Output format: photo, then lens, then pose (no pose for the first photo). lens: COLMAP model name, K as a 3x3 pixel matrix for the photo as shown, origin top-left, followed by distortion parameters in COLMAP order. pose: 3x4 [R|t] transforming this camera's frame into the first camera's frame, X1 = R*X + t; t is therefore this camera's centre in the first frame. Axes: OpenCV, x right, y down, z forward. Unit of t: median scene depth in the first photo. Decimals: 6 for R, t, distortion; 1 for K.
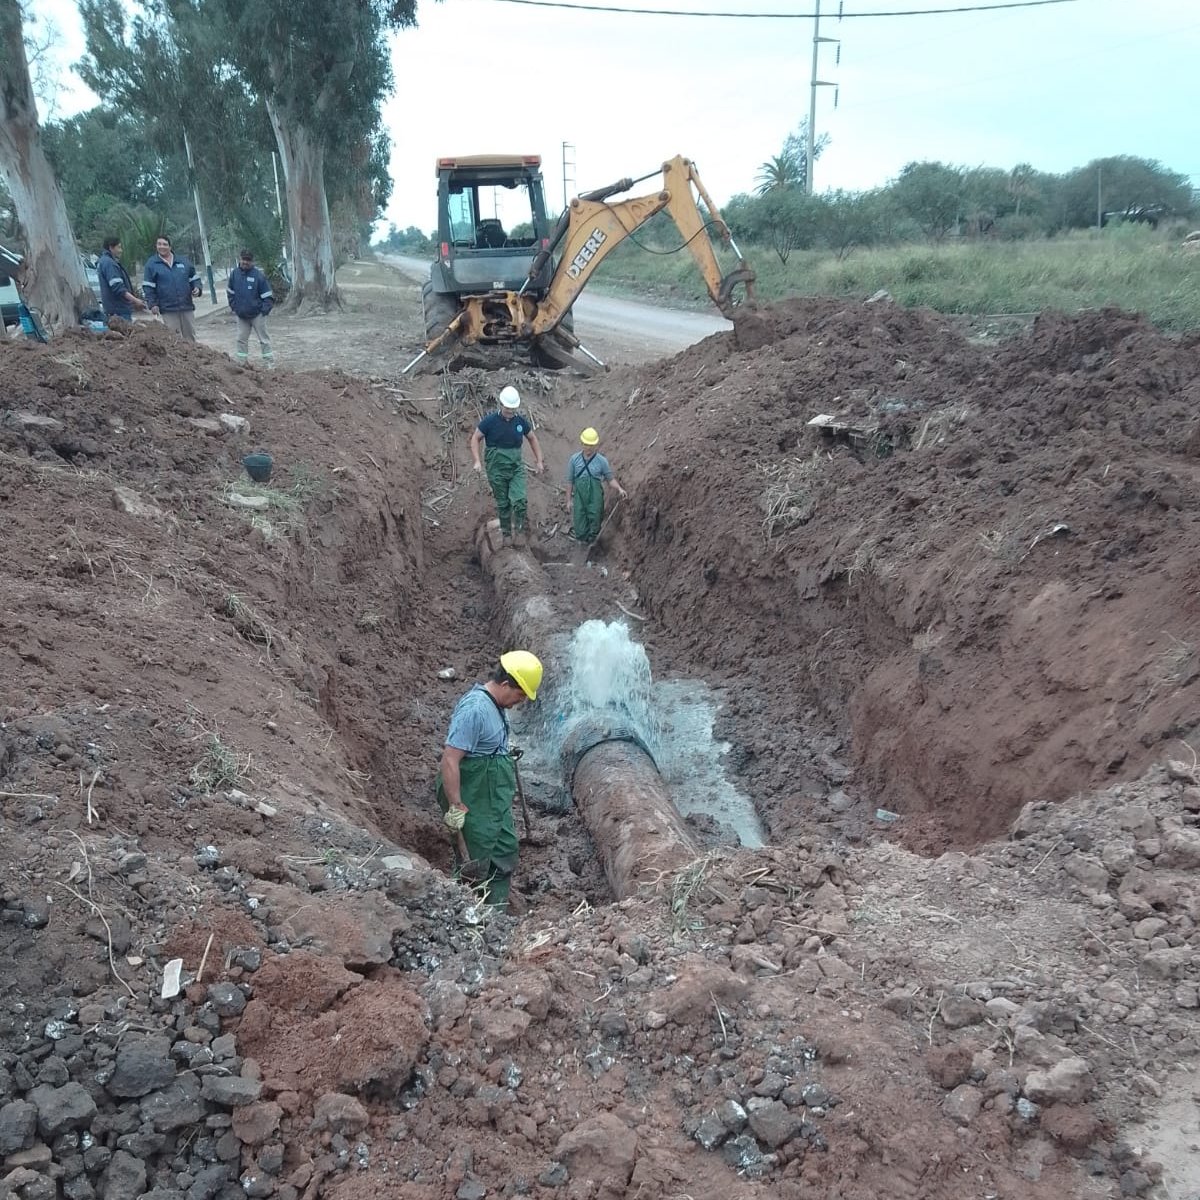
lens RADIAL K [[2043.3, 0, 592.3], [0, 2043.3, 603.6], [0, 0, 1]] dist [0.099365, 0.000000]
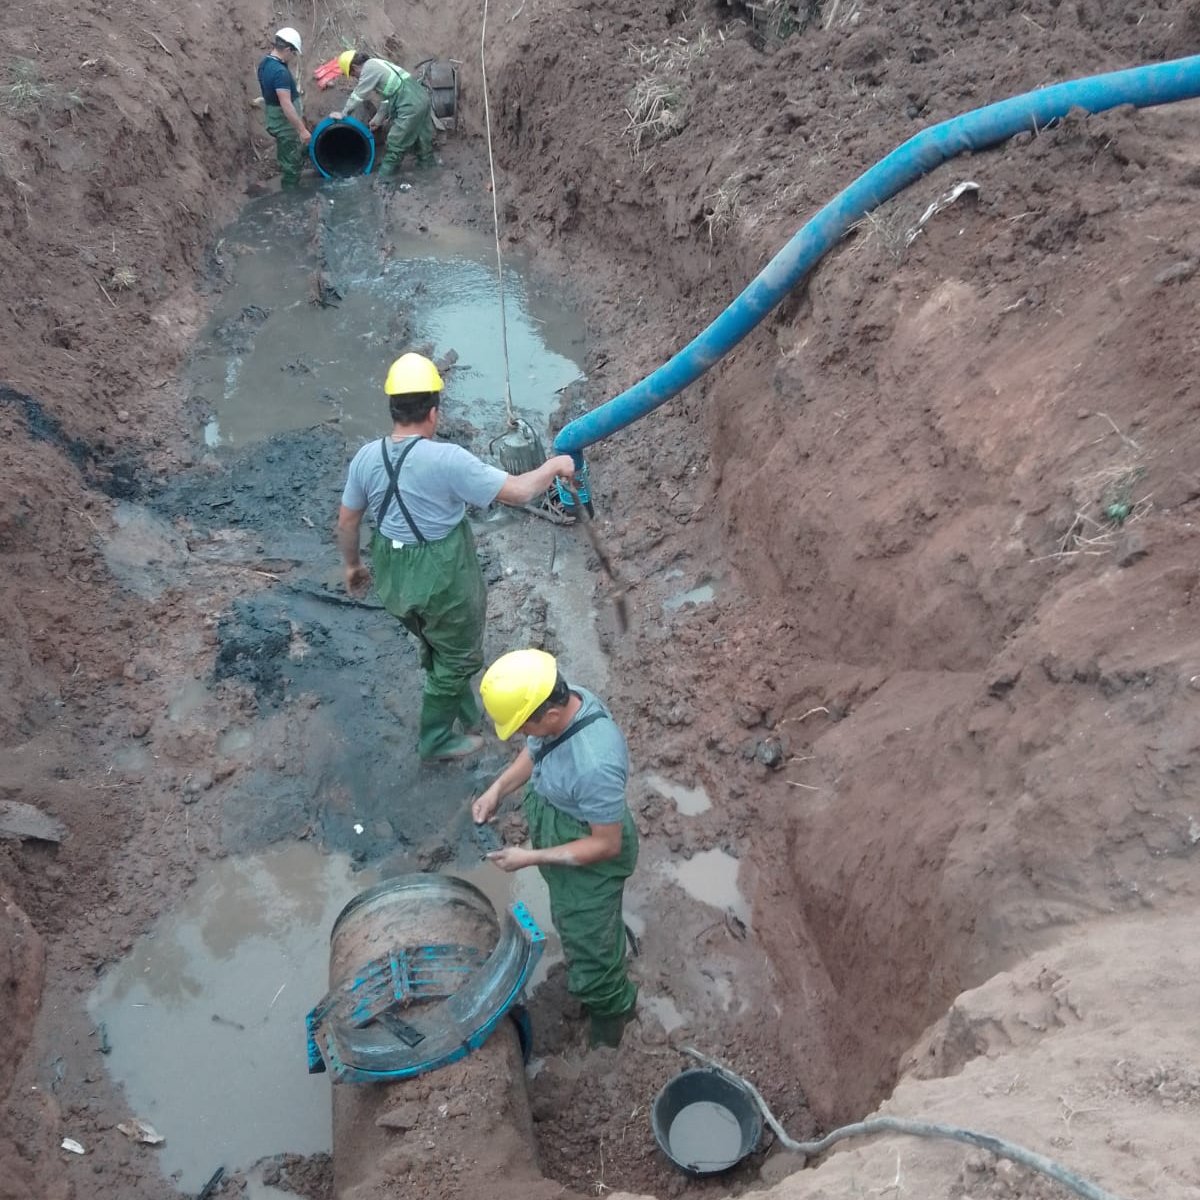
lens RADIAL K [[2043.3, 0, 611.5], [0, 2043.3, 601.5], [0, 0, 1]] dist [0.099365, 0.000000]
pose [[0.999612, -0.024453, 0.013333, 0.078427], [0.021020, 0.976422, 0.214847, -0.041441], [-0.018272, -0.214483, 0.976557, 0.252585]]
